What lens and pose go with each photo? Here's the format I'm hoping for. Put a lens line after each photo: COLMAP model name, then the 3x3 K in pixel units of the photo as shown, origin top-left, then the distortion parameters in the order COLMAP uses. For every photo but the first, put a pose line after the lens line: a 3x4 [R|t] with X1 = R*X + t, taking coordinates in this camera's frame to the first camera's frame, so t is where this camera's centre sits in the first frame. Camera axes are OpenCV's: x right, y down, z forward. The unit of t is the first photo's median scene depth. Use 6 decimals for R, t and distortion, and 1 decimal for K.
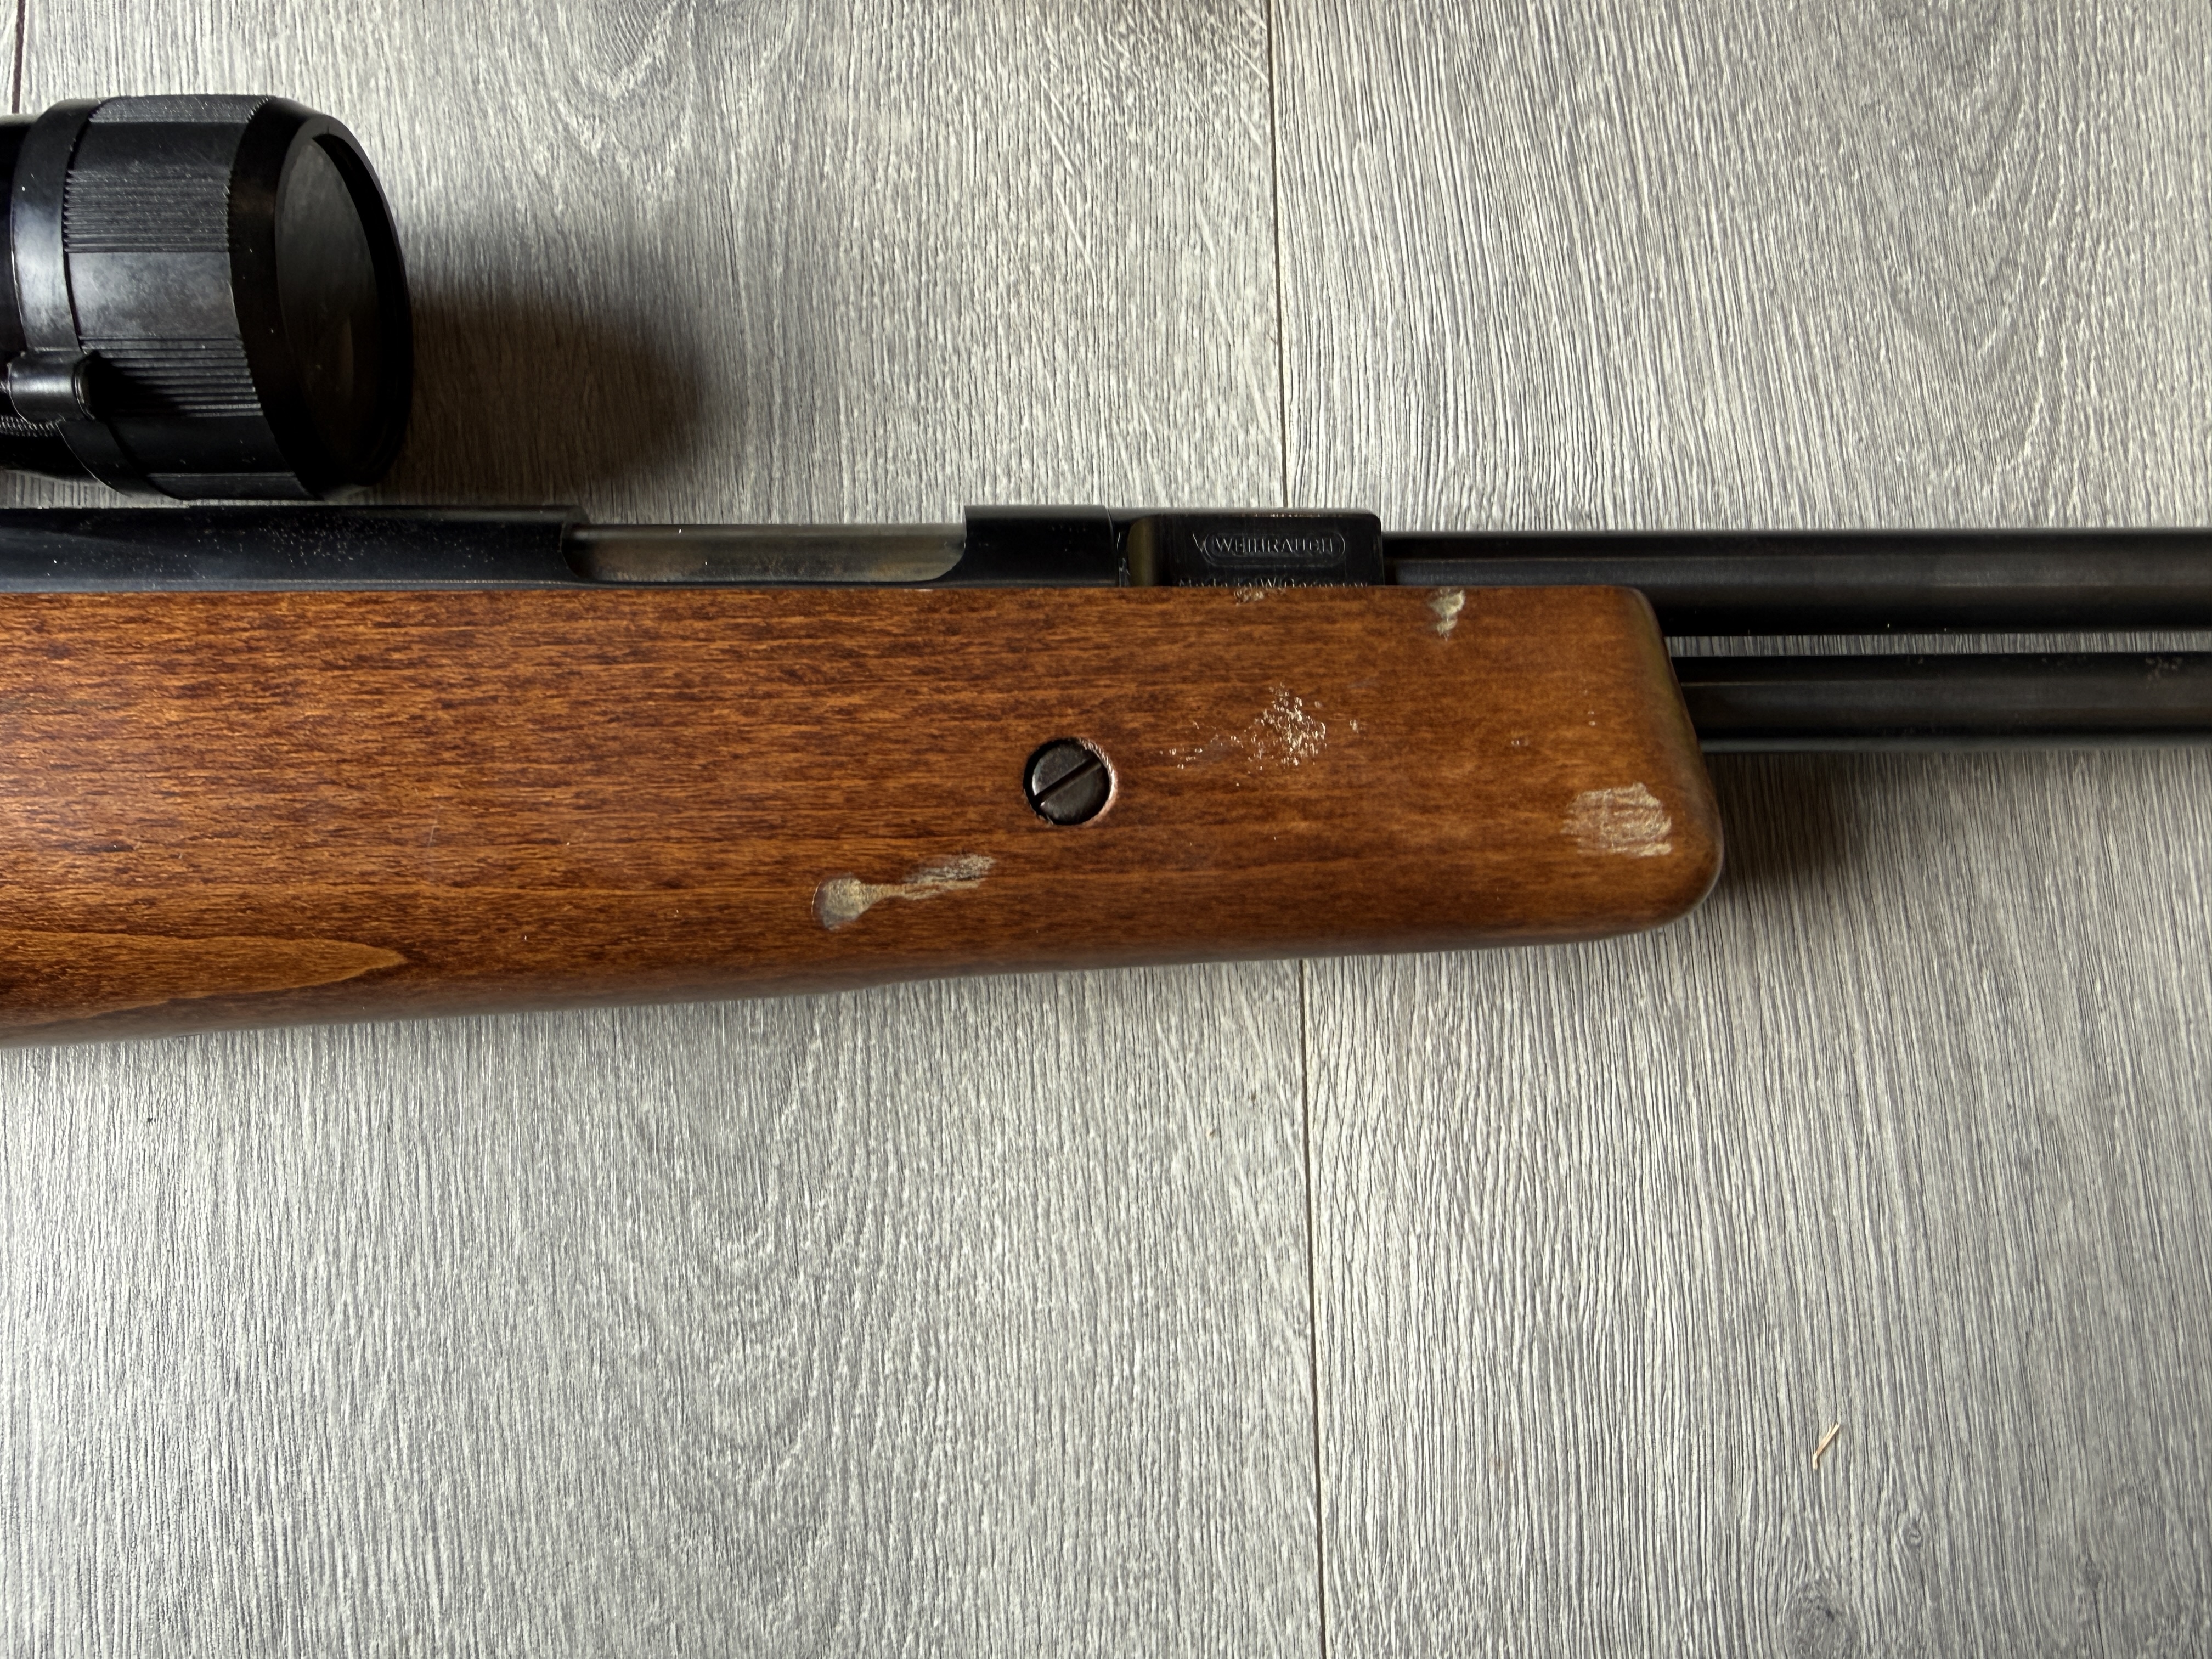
lens RADIAL K [[1520.4, 0, 1111.6], [0, 1520.4, 892.0], [0, 0, 1]] dist [-0.000725, 0.010257]
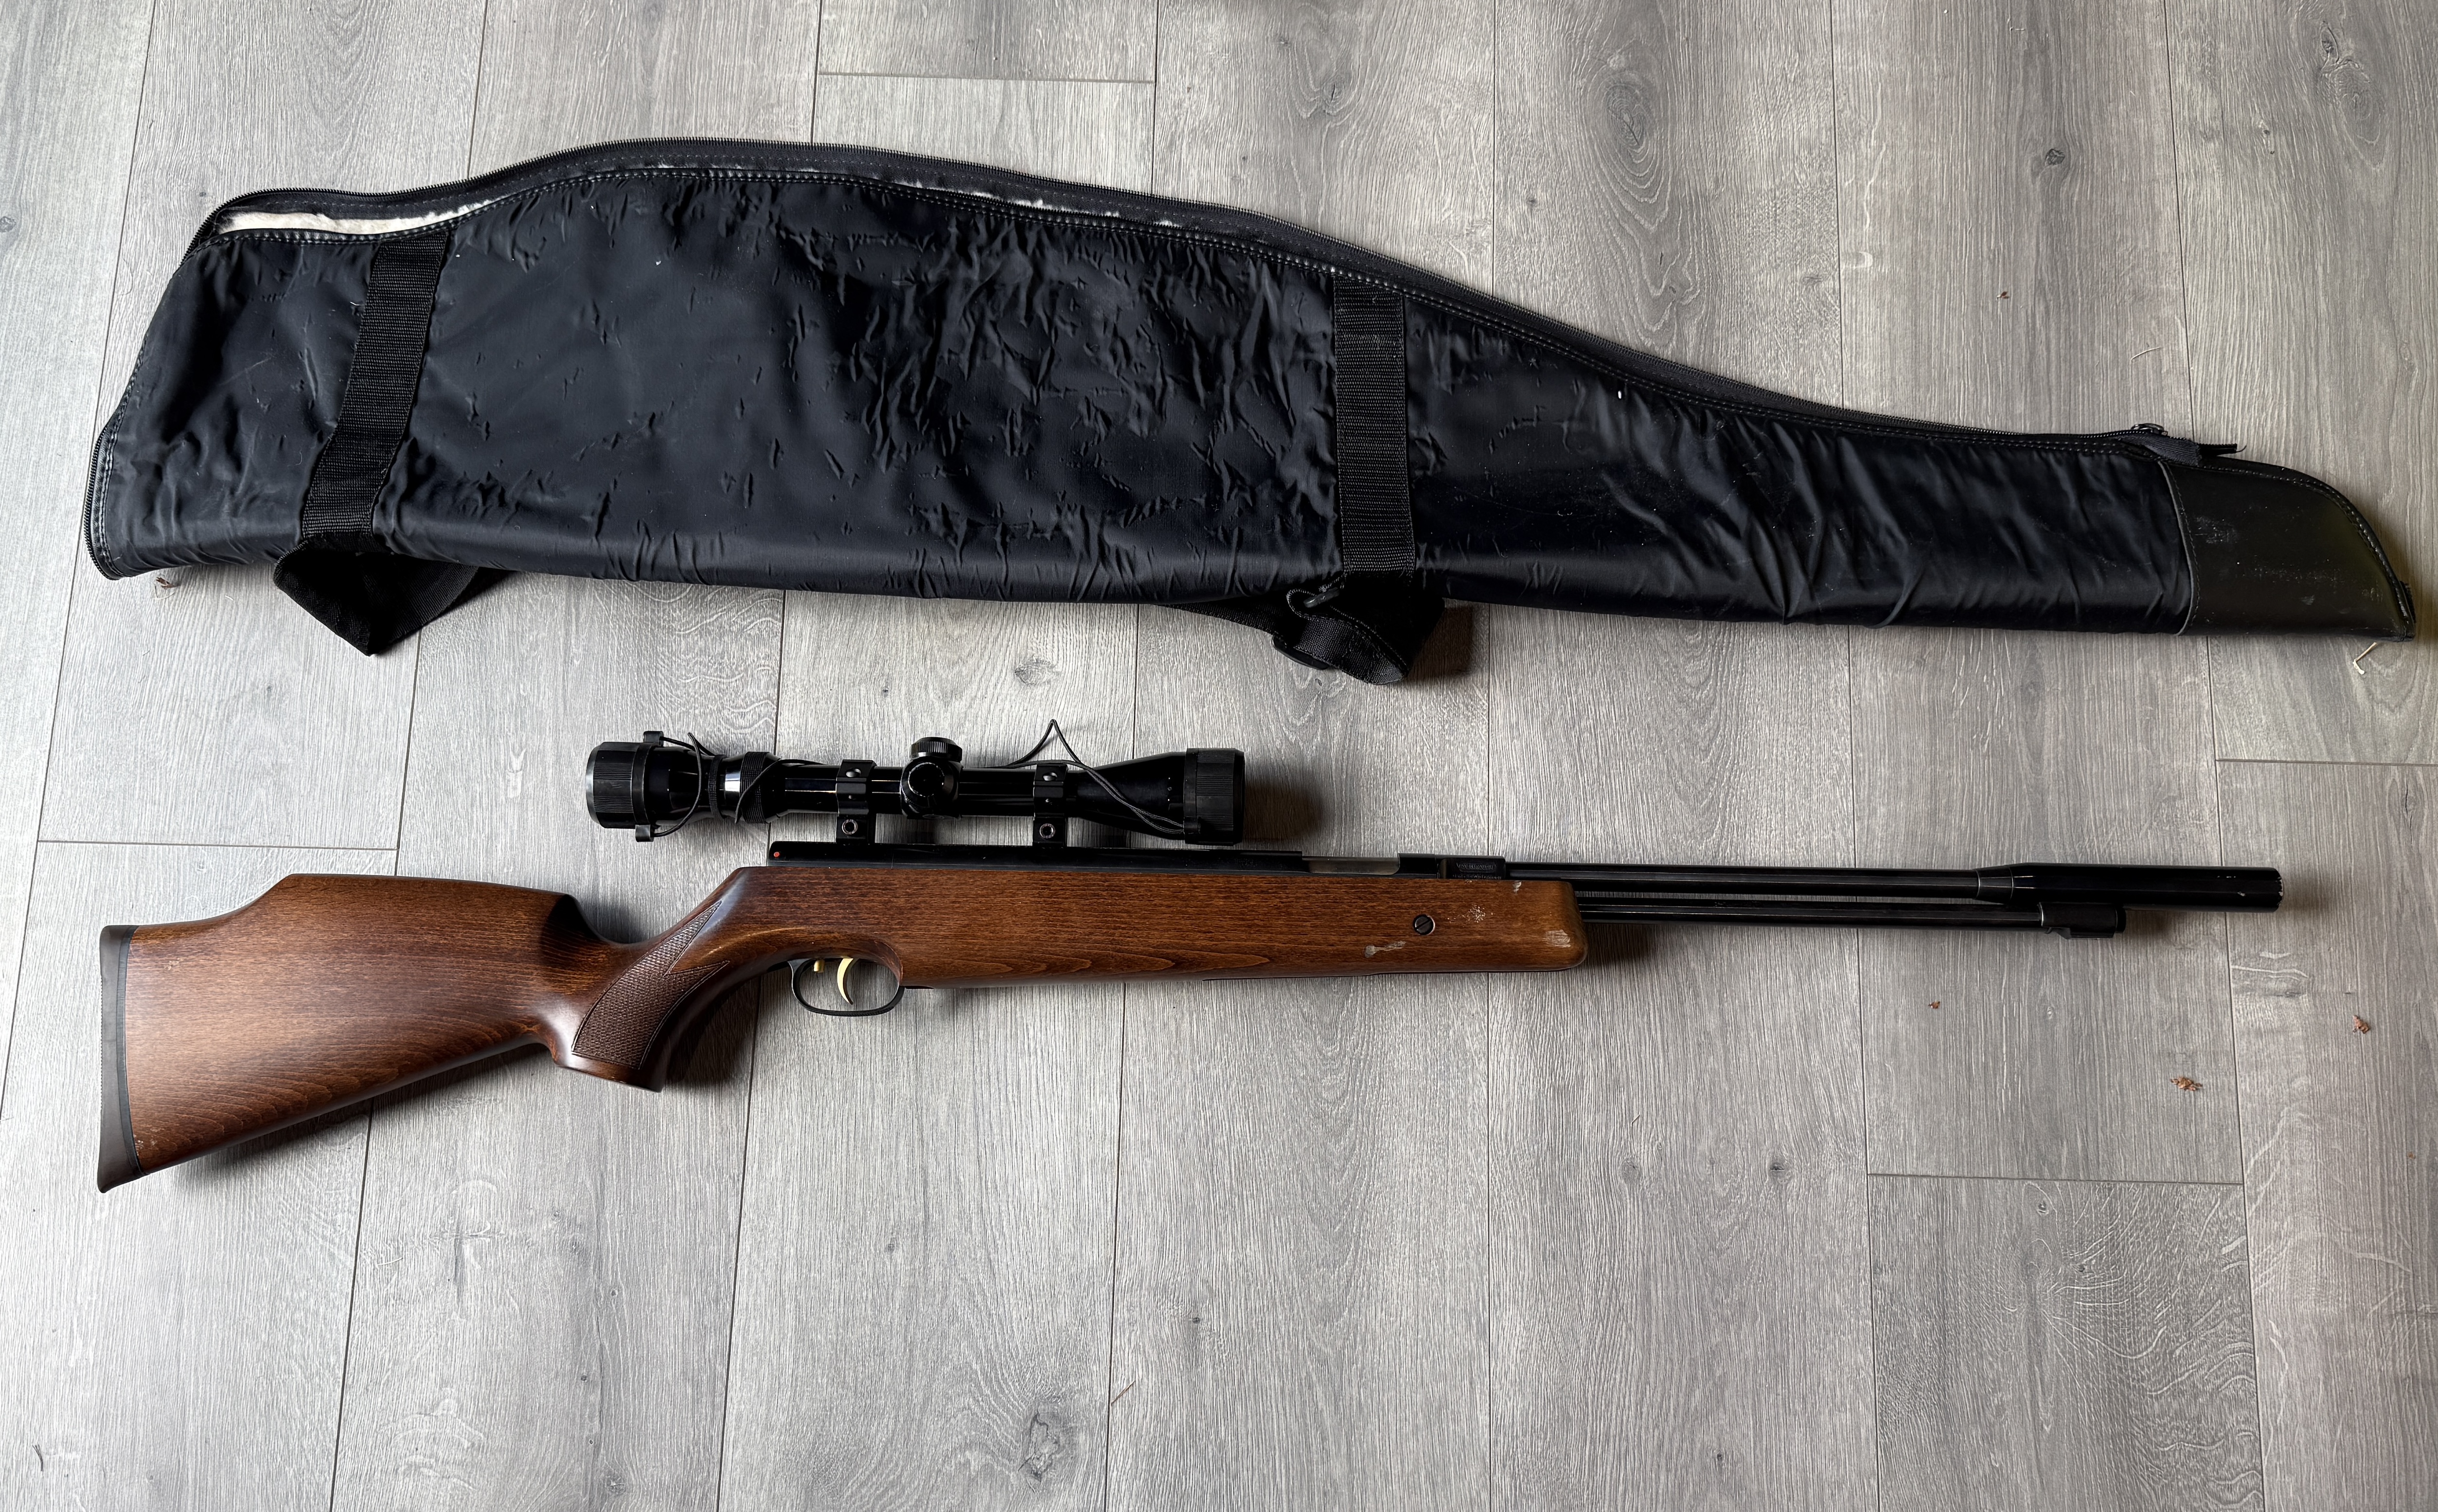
lens RADIAL K [[1840.3, 0, 1219.0], [0, 1840.3, 756.0], [0, 0, 1]] dist [0.038399, -0.070060]
pose [[0.989946, 0.021504, -0.139803, 0.094974], [-0.043888, 0.986292, -0.159065, 0.252625], [0.134466, 0.163601, 0.977320, -3.437421]]
